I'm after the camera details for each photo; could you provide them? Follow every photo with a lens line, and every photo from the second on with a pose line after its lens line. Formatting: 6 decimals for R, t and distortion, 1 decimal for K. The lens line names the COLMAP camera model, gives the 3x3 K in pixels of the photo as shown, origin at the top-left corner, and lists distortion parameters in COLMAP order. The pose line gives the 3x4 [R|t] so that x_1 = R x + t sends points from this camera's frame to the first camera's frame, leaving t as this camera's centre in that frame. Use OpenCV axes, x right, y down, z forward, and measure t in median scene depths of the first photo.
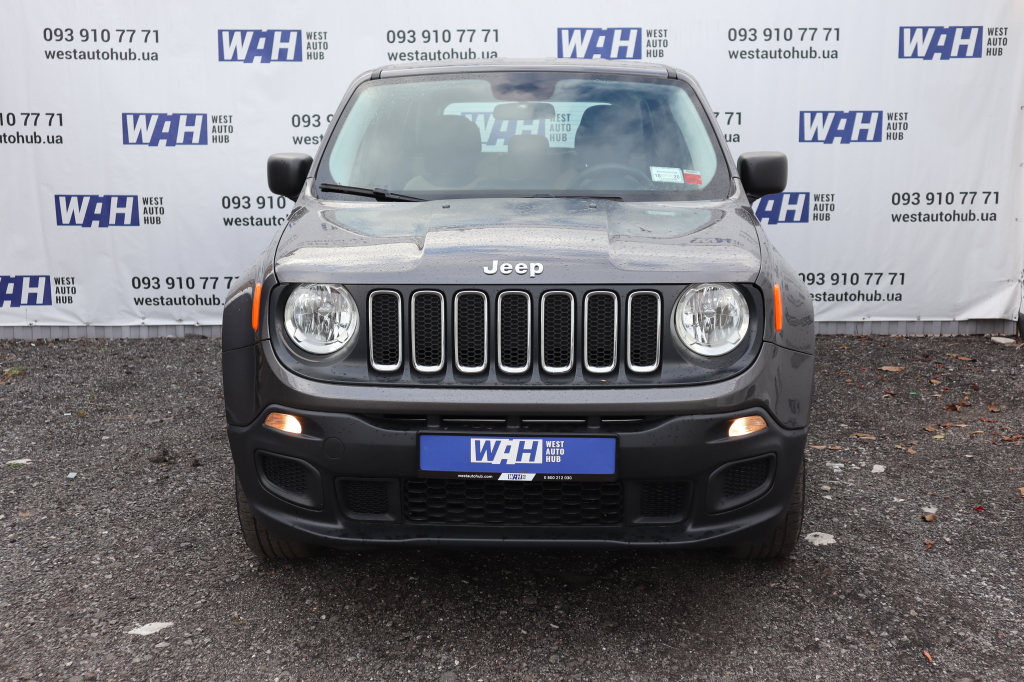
lens RADIAL K [[1309.9, 0, 512.7], [0, 1309.9, 337.2], [0, 0, 1]] dist [0.033012, 0.000000]
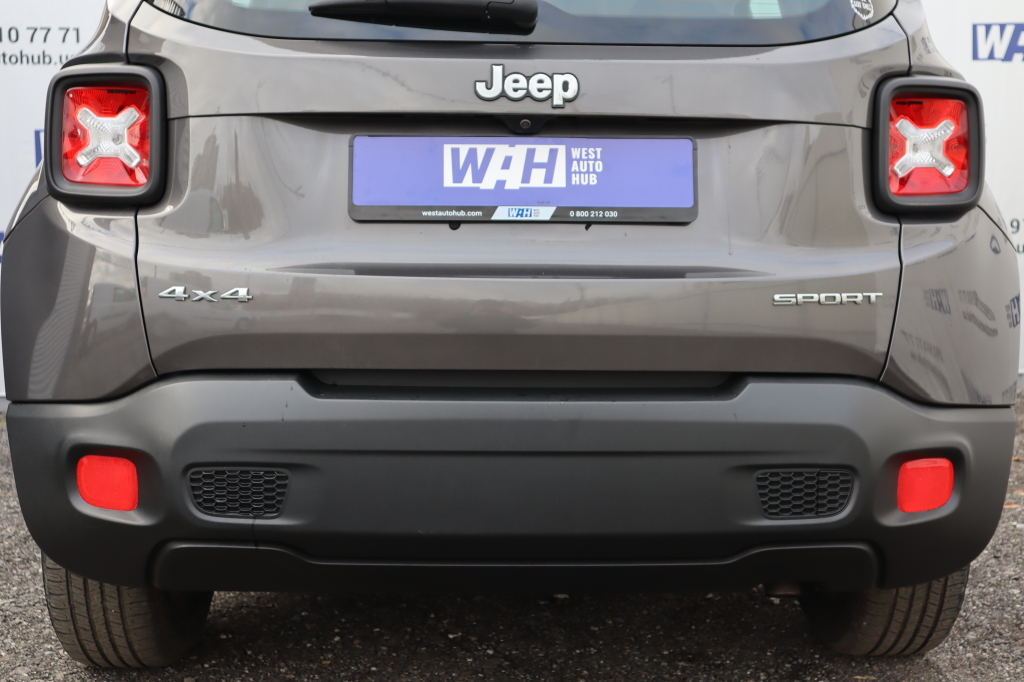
lens RADIAL K [[1226.5, 0, 509.0], [0, 1226.5, 357.5], [0, 0, 1]] dist [0.037863, 0.000000]
pose [[0.998415, -0.015350, 0.054141, -0.049190], [0.020255, 0.995622, -0.091251, 0.044363], [-0.052504, 0.092203, 0.994355, 0.245486]]
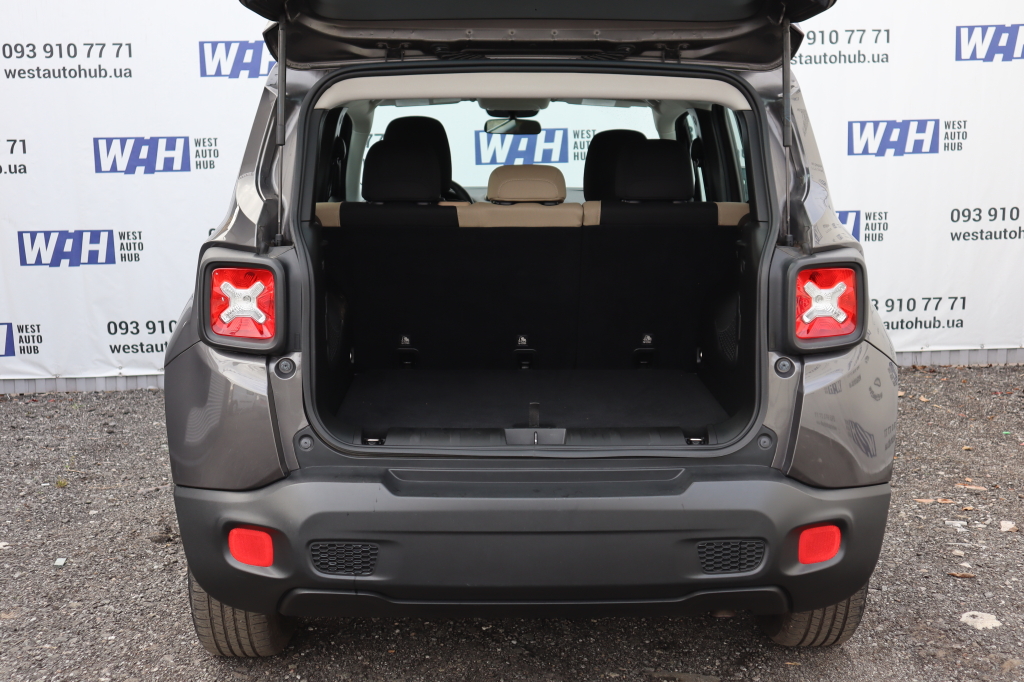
lens RADIAL K [[1320.2, 0, 505.7], [0, 1320.2, 347.8], [0, 0, 1]] dist [0.022909, 0.000000]
pose [[0.998985, -0.024998, 0.037477, -0.056055], [0.025542, 0.999574, -0.014106, -0.009009], [-0.037109, 0.015049, 0.999198, 0.100132]]
